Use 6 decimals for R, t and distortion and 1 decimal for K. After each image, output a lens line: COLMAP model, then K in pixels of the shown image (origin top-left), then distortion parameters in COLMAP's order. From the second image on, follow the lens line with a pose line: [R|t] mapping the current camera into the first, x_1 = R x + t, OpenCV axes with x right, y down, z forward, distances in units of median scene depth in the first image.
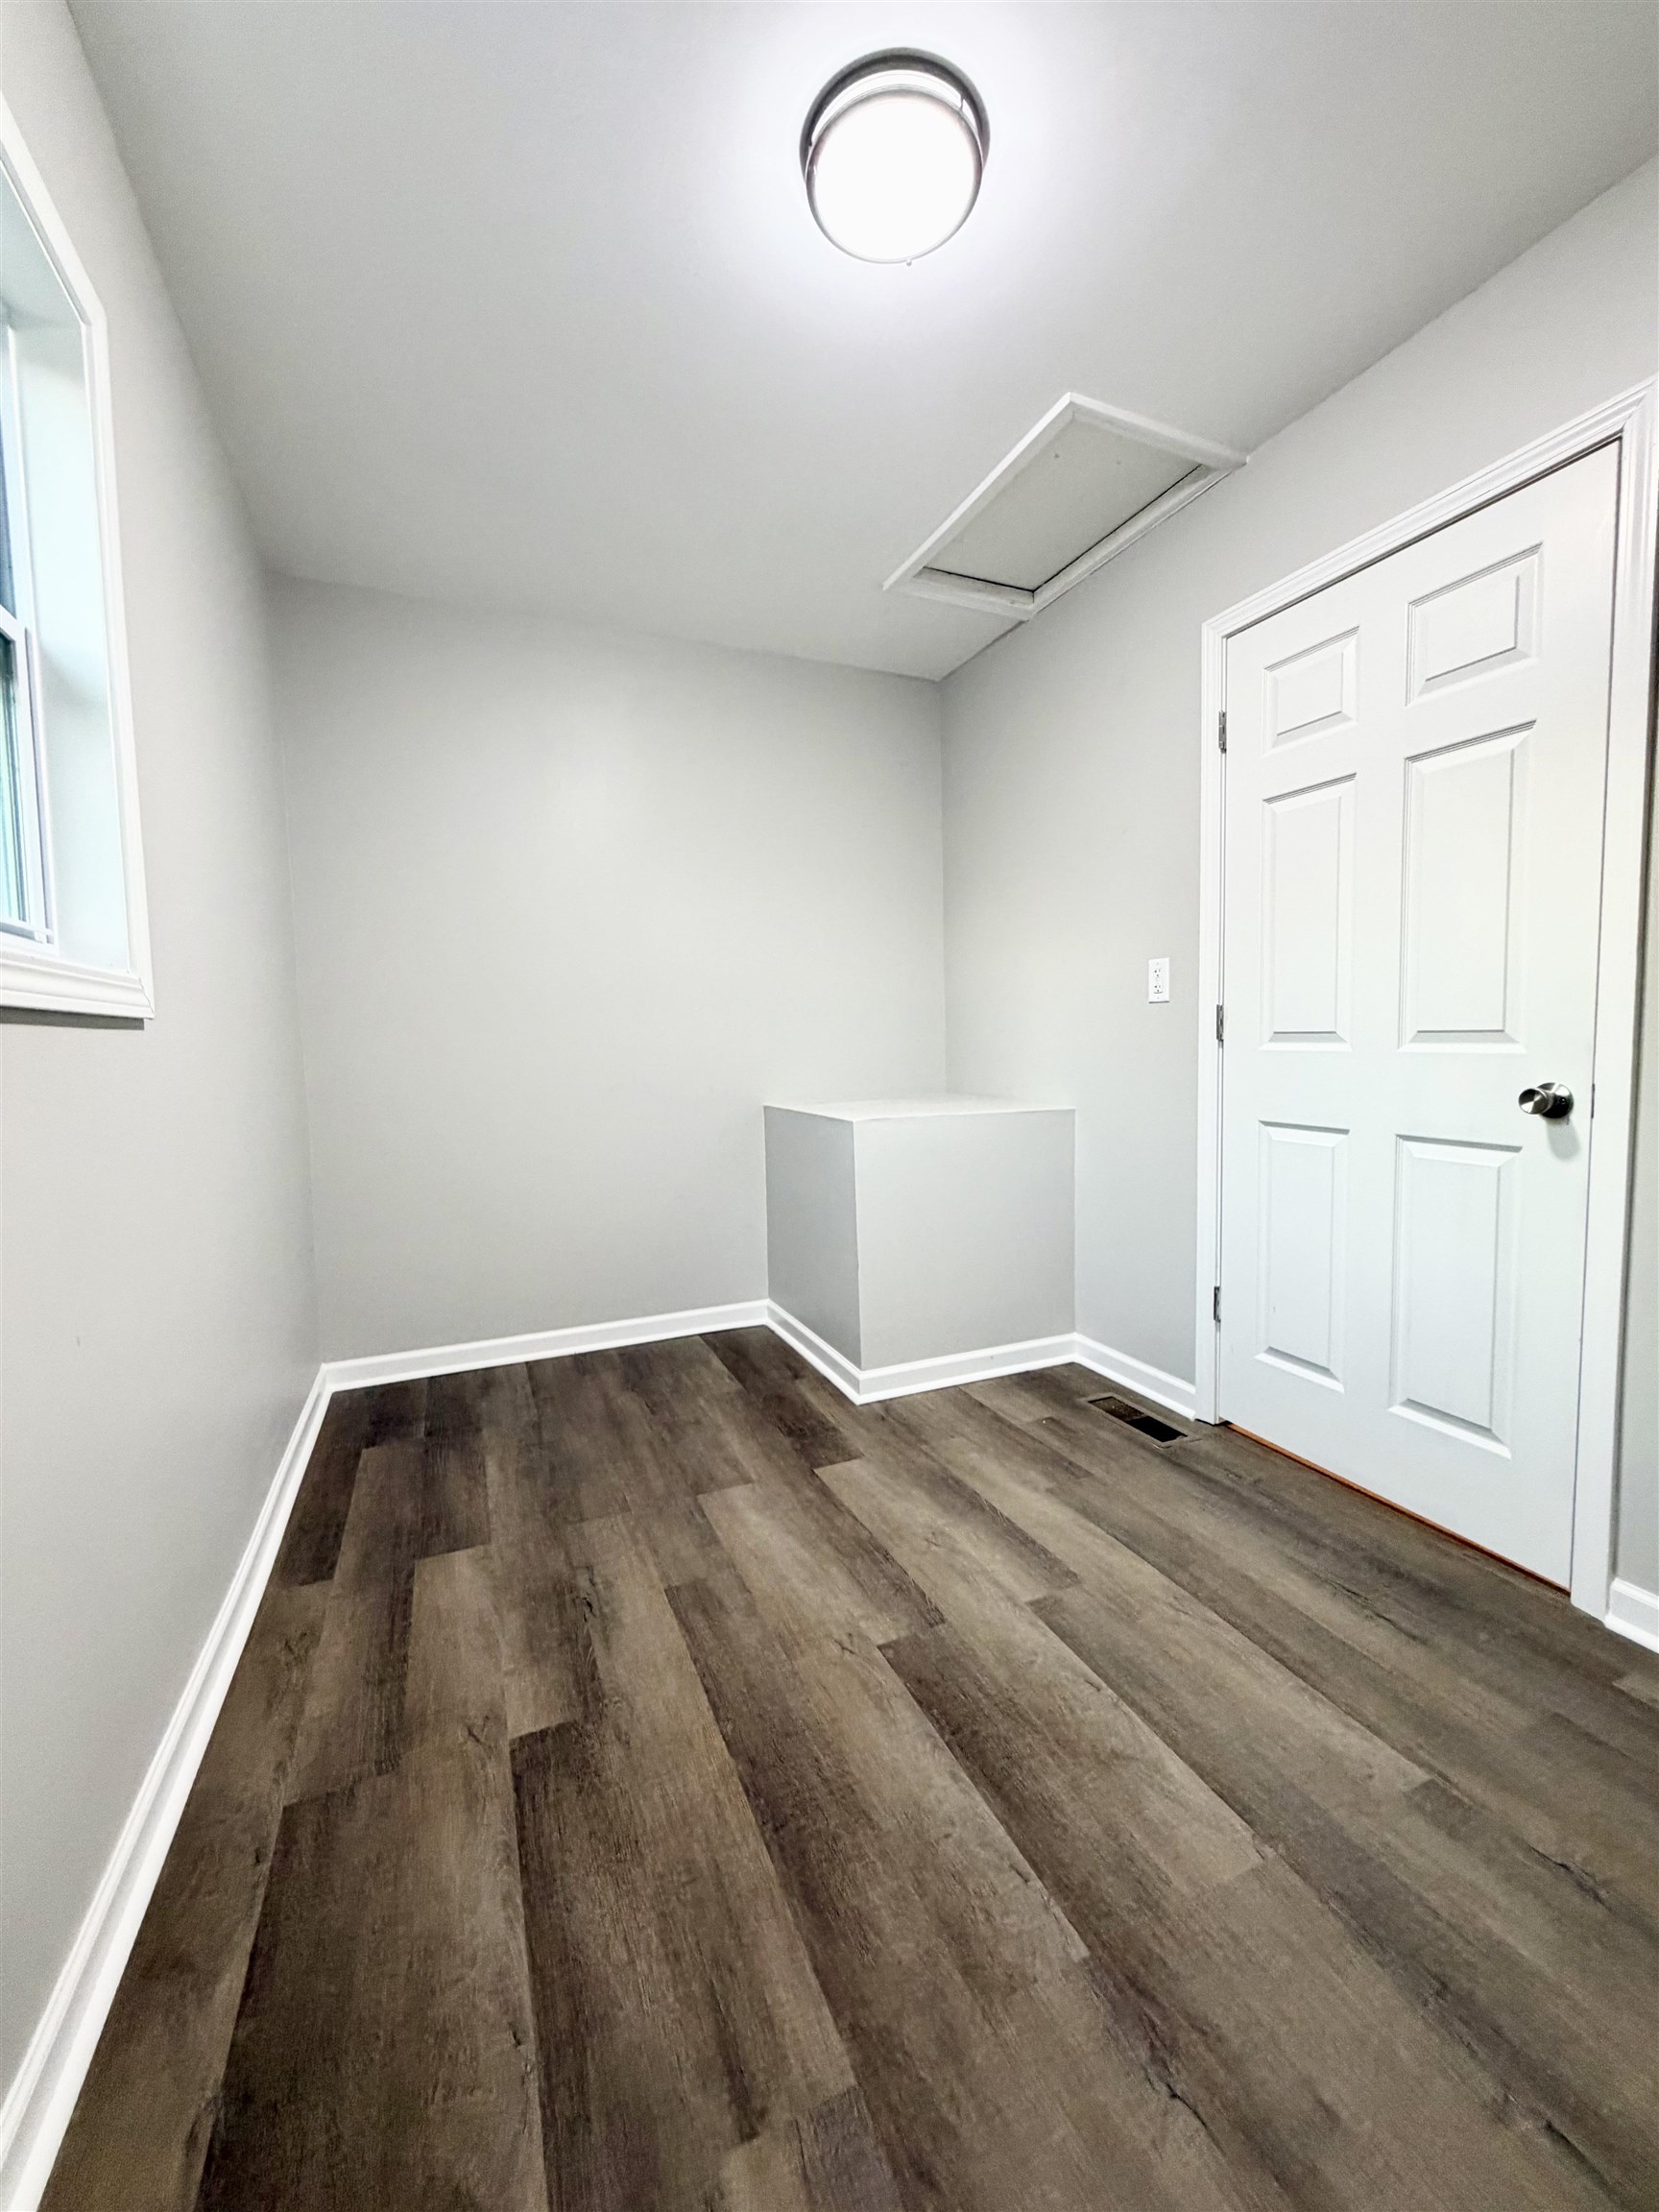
lens RADIAL K [[889.2, 0, 829.2], [0, 889.2, 1092.4], [0, 0, 1]] dist [-0.001608, -0.000063]
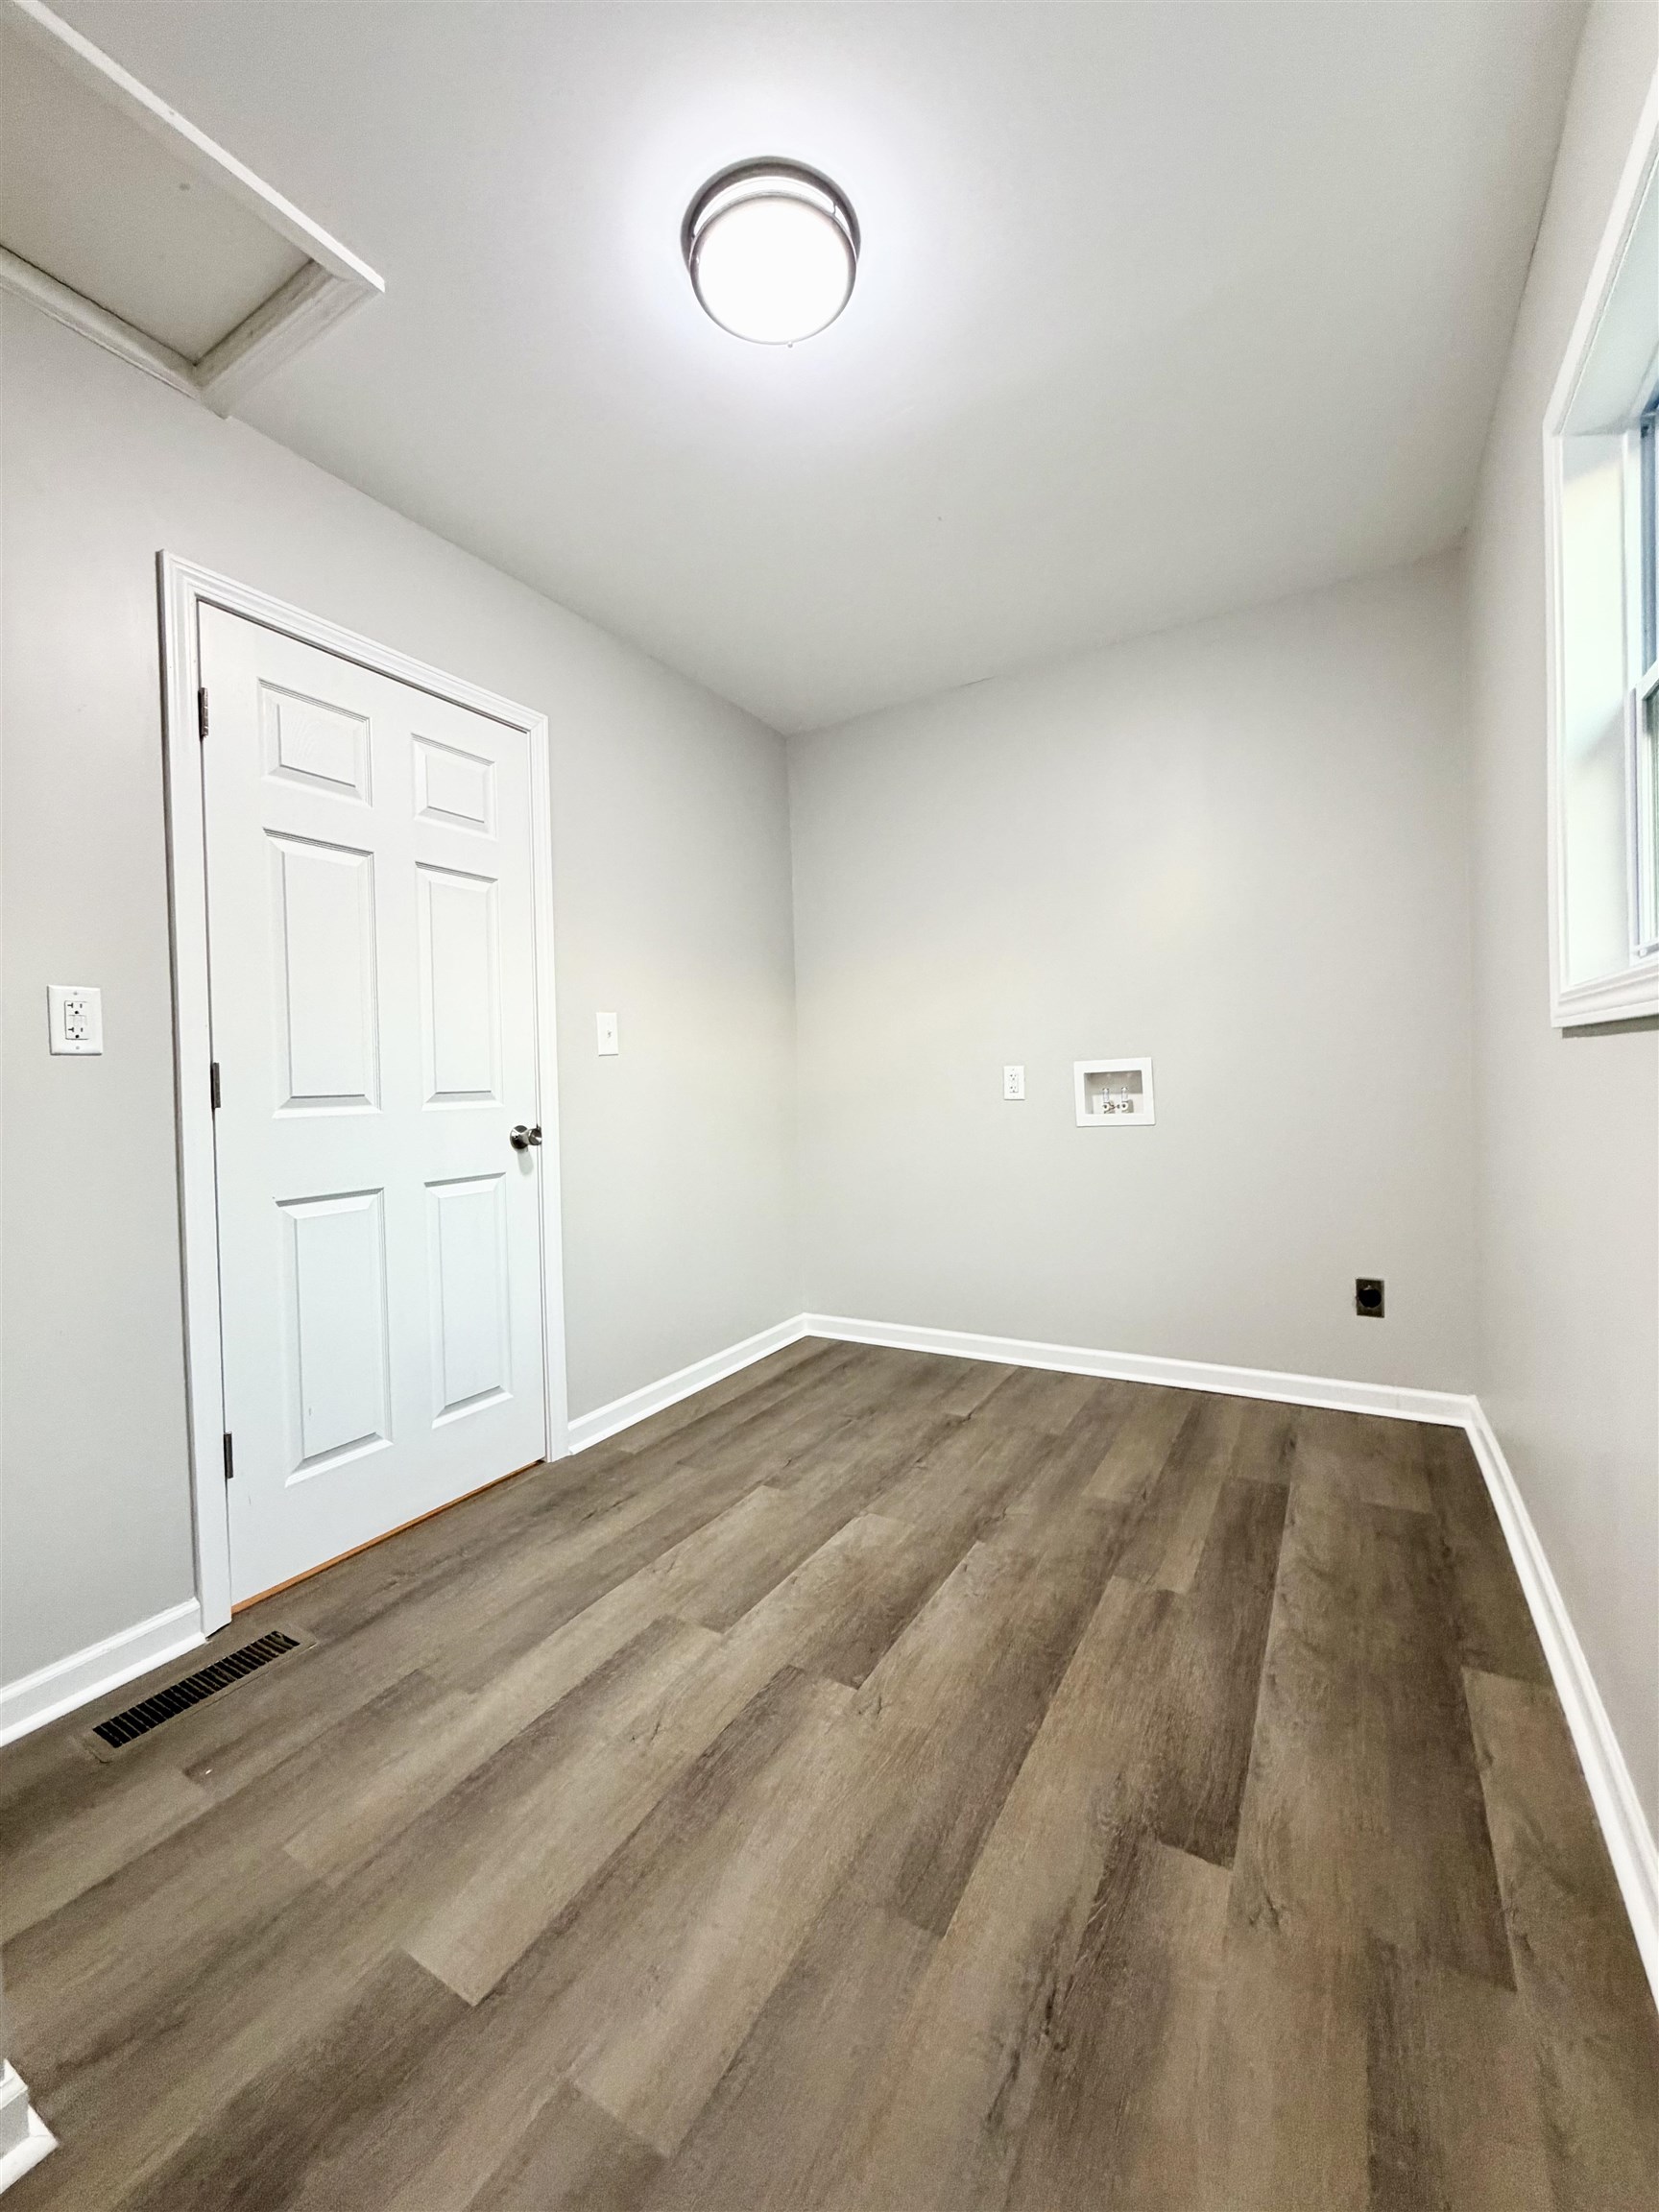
lens RADIAL K [[889.2, 0, 829.2], [0, 889.2, 1092.4], [0, 0, 1]] dist [-0.001608, -0.000063]
pose [[-0.592898, 0.020727, 0.805011, -0.725883], [0.089225, 0.995204, 0.040091, -0.083010], [-0.800319, 0.095597, -0.591904, 1.515346]]
